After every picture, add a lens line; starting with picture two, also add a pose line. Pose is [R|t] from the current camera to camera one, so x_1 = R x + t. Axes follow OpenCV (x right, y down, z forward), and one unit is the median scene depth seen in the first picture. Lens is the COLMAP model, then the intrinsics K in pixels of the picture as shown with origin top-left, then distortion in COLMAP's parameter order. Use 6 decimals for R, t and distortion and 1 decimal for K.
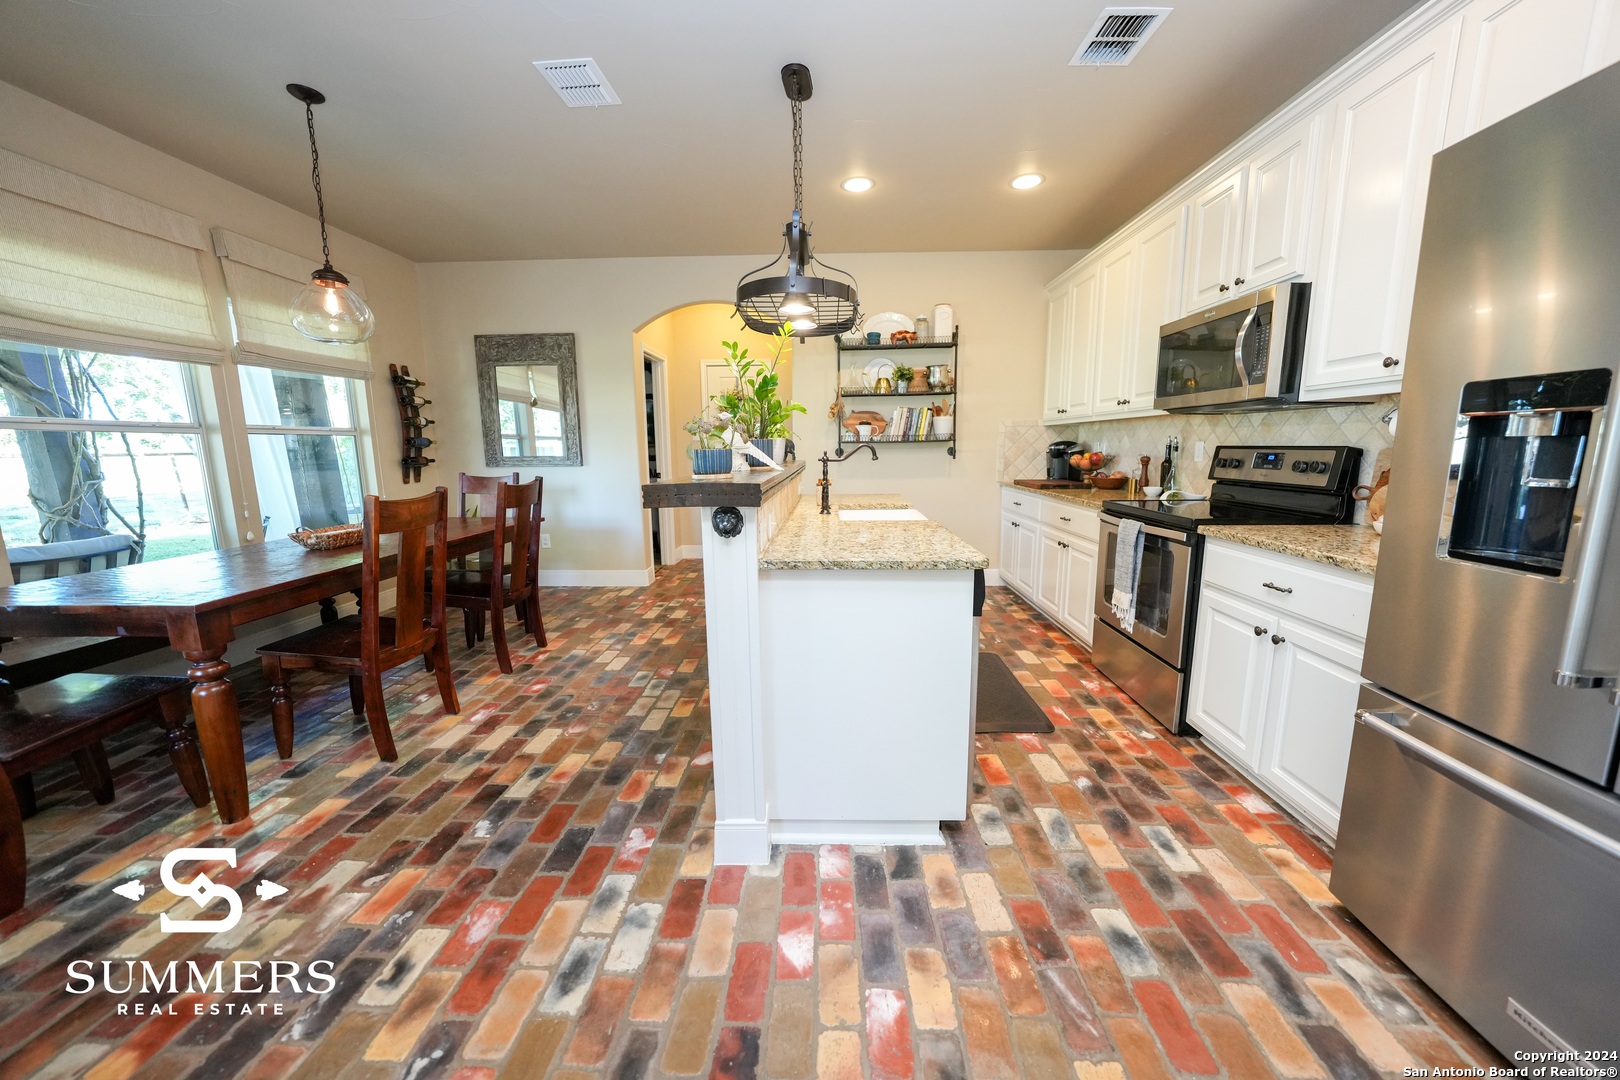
lens RADIAL K [[567.7, 0, 810.0], [0, 567.7, 540.0], [0, 0, 1]] dist [-0.022975, 0.000012]
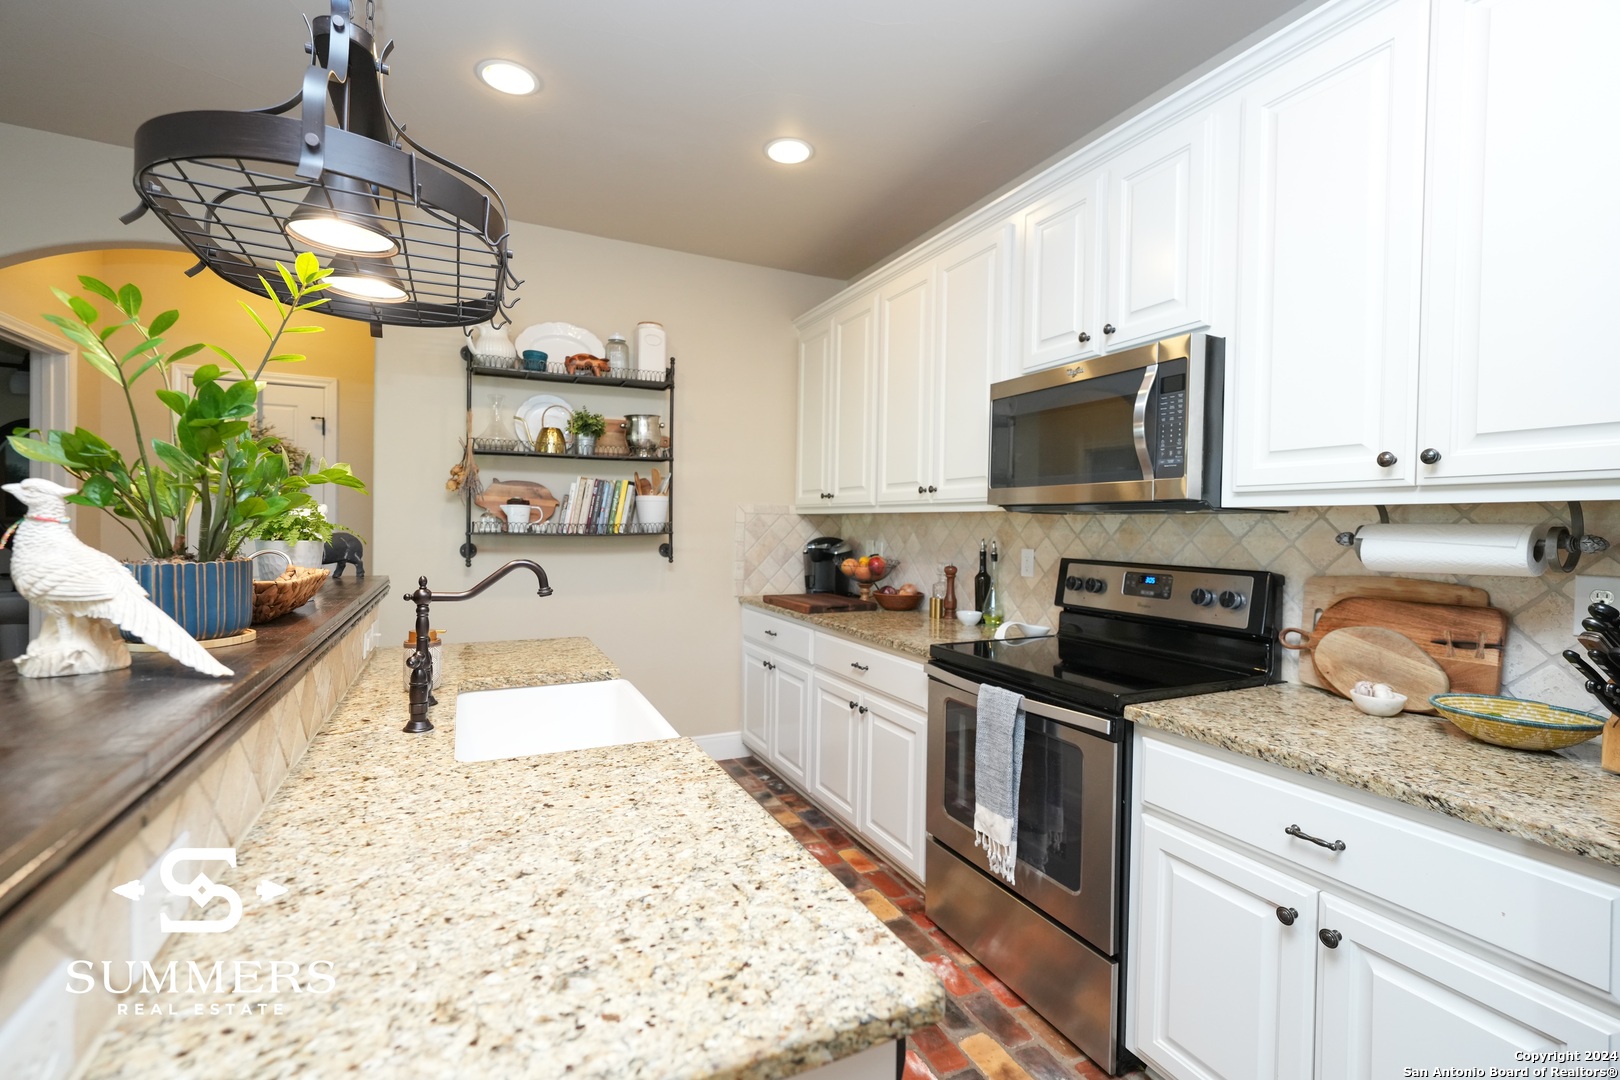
lens RADIAL K [[713.3, 0, 815.2], [0, 713.3, 532.0], [0, 0, 1]] dist [-0.003018, -0.000061]
pose [[0.880021, 0.017538, 0.474611, 0.026297], [0.053268, 0.989368, -0.135330, -0.083104], [-0.471939, 0.144375, 0.869730, 0.315192]]
